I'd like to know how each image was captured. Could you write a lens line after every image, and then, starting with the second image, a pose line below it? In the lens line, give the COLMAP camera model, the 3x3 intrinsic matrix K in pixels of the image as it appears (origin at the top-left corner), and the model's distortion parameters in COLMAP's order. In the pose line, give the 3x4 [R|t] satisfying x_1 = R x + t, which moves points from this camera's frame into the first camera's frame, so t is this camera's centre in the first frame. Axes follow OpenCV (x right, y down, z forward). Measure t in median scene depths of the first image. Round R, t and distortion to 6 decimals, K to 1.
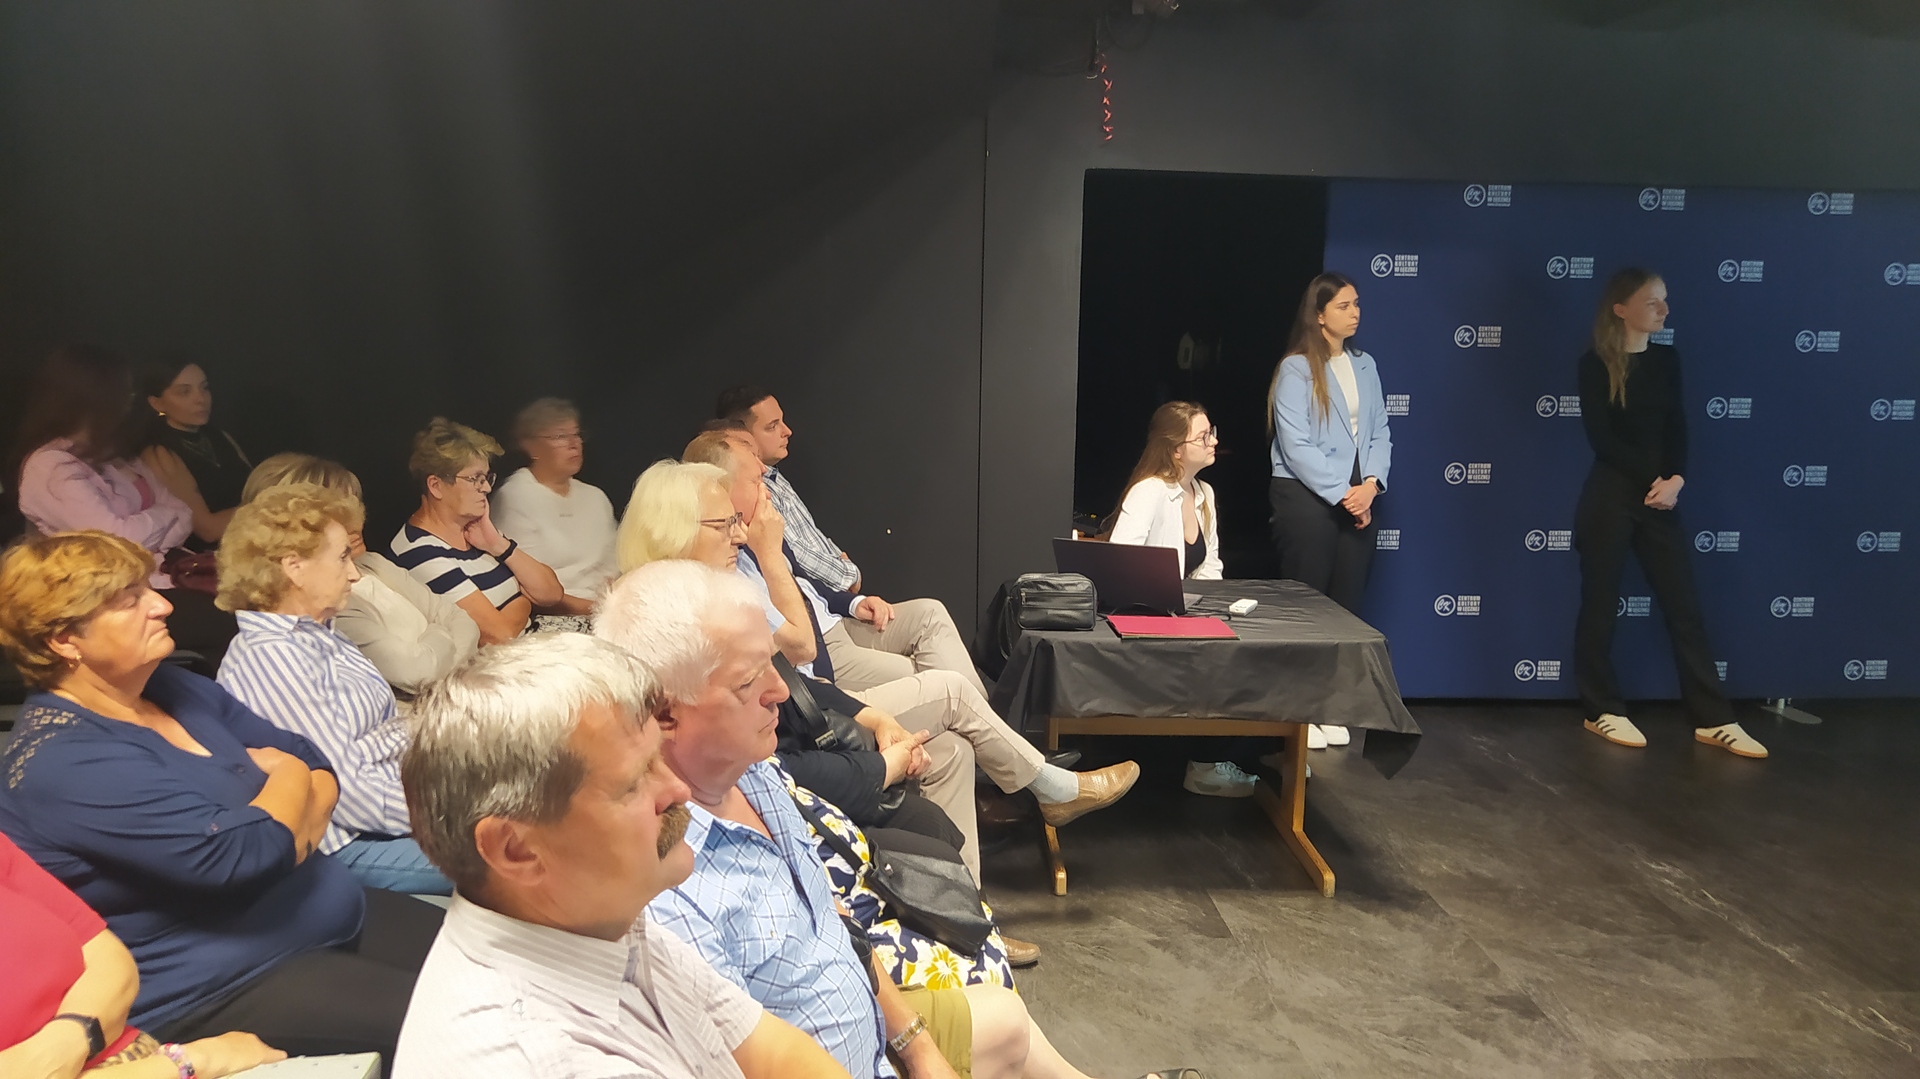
lens RADIAL K [[1414.8, 0, 967.8], [0, 1414.8, 517.4], [0, 0, 1]] dist [0.061317, -0.092414]
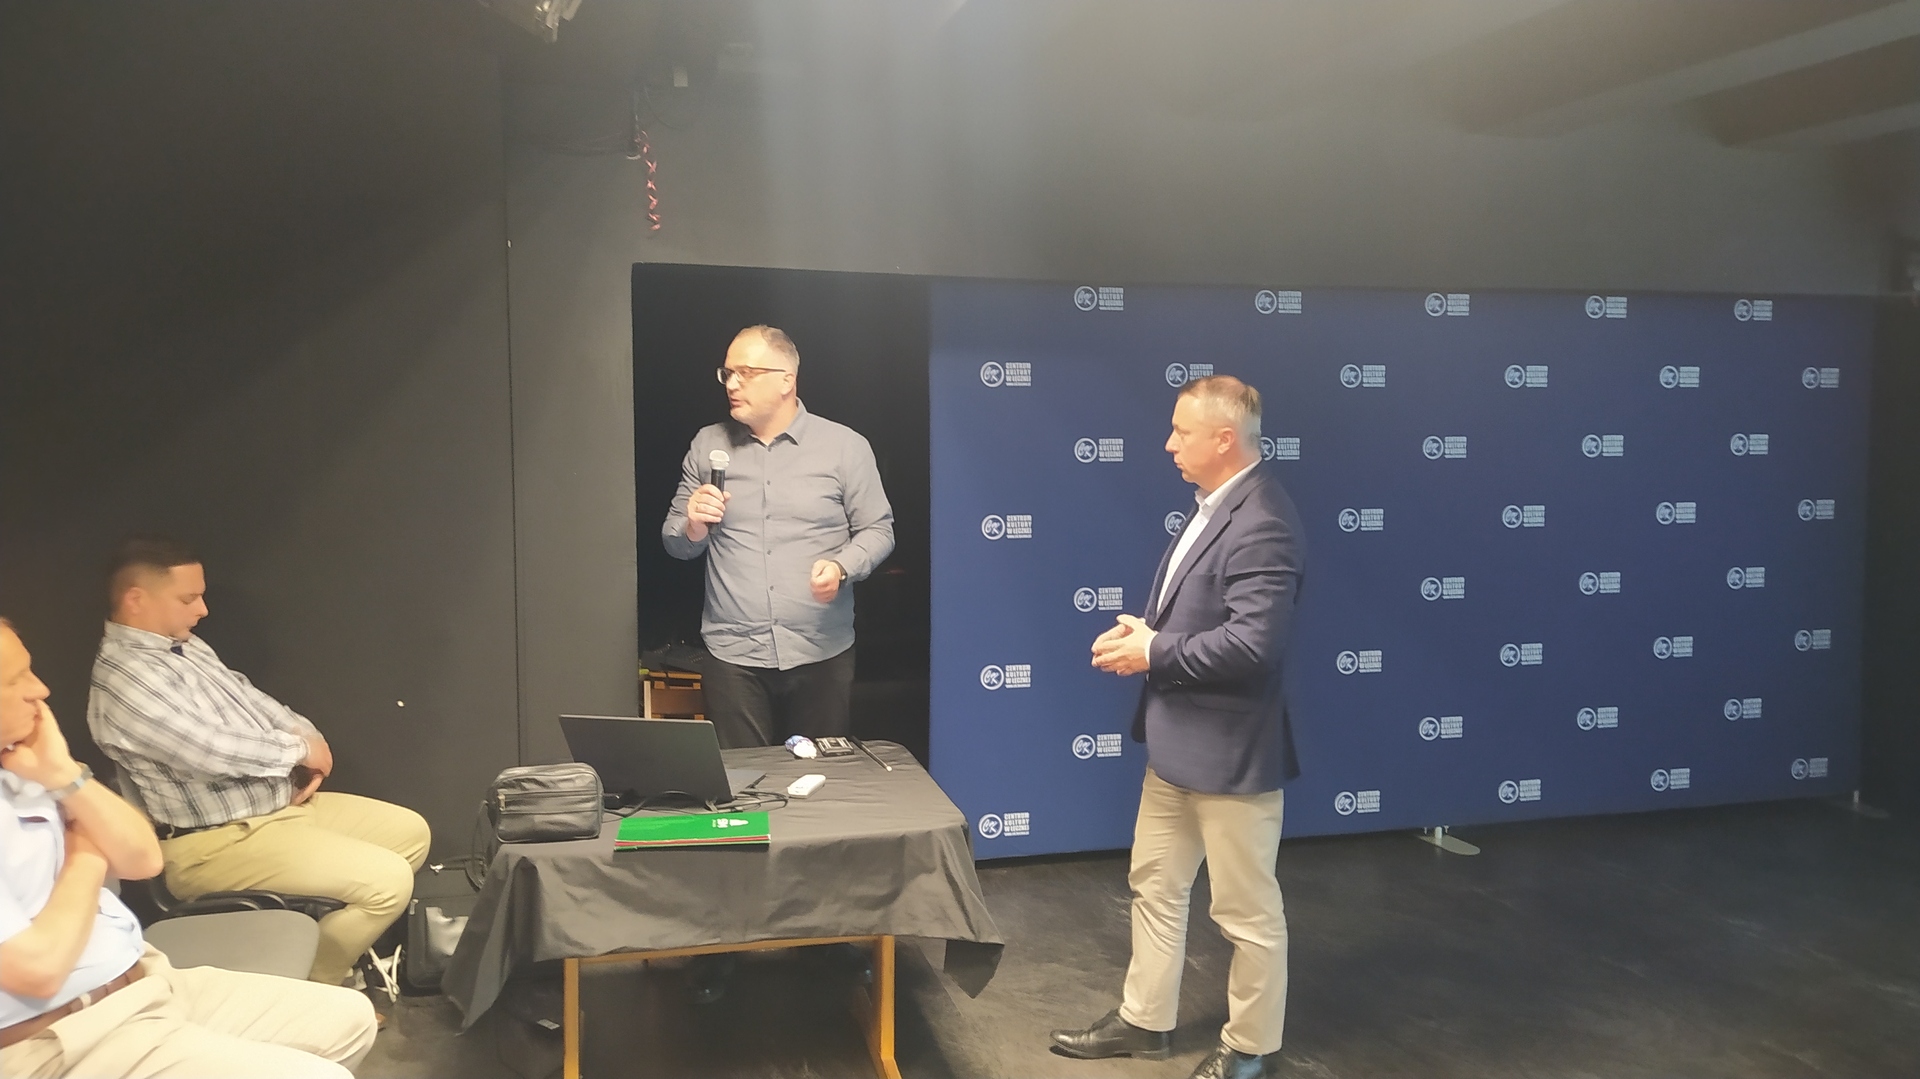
lens RADIAL K [[1414.8, 0, 938.1], [0, 1414.8, 521.7], [0, 0, 1]] dist [0.061317, -0.092414]
pose [[0.984851, -0.033282, 0.170179, 0.142713], [0.046398, 0.996202, -0.073679, -0.026215], [-0.167081, 0.080458, 0.982655, 0.185048]]
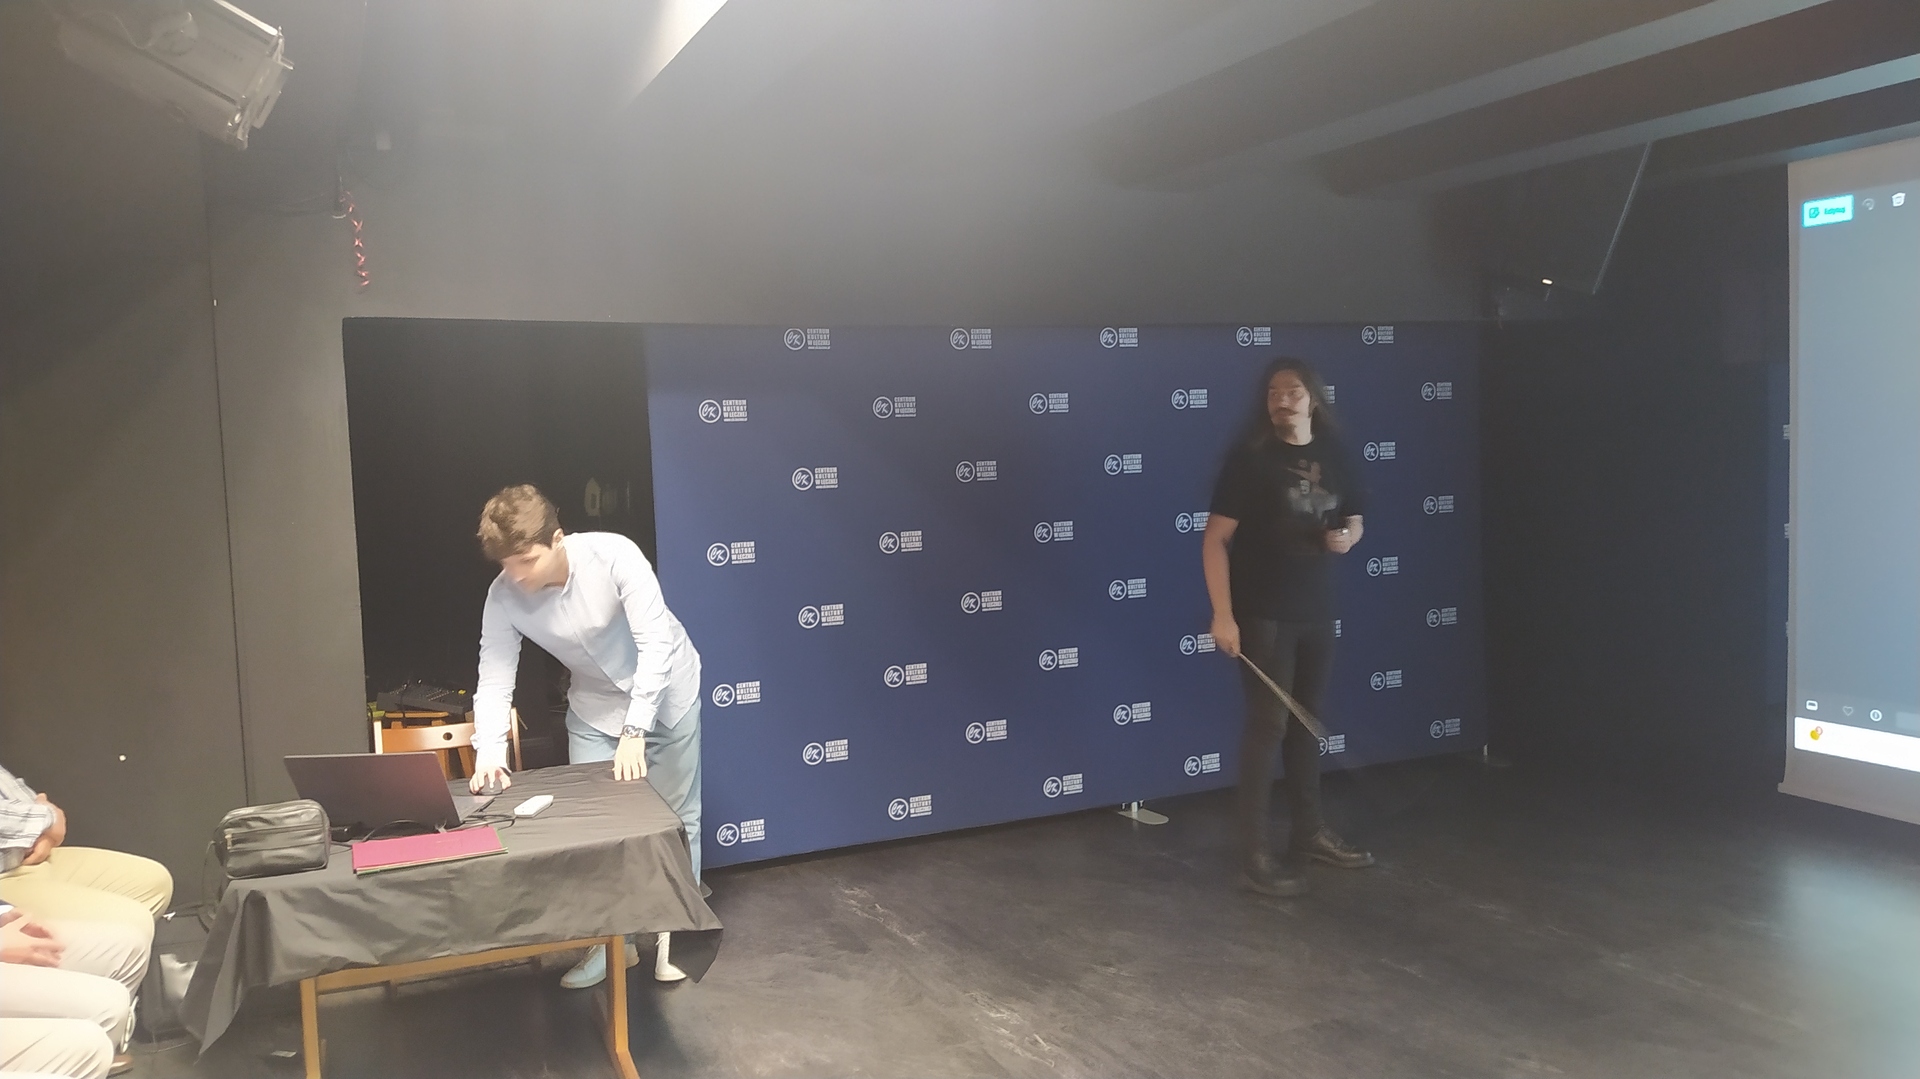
lens RADIAL K [[1414.8, 0, 951.1], [0, 1414.8, 533.3], [0, 0, 1]] dist [0.061317, -0.092414]
pose [[0.939065, -0.076655, 0.335082, 0.163774], [0.104103, 0.992459, -0.064708, -0.021803], [-0.327595, 0.095648, 0.939964, 0.075305]]
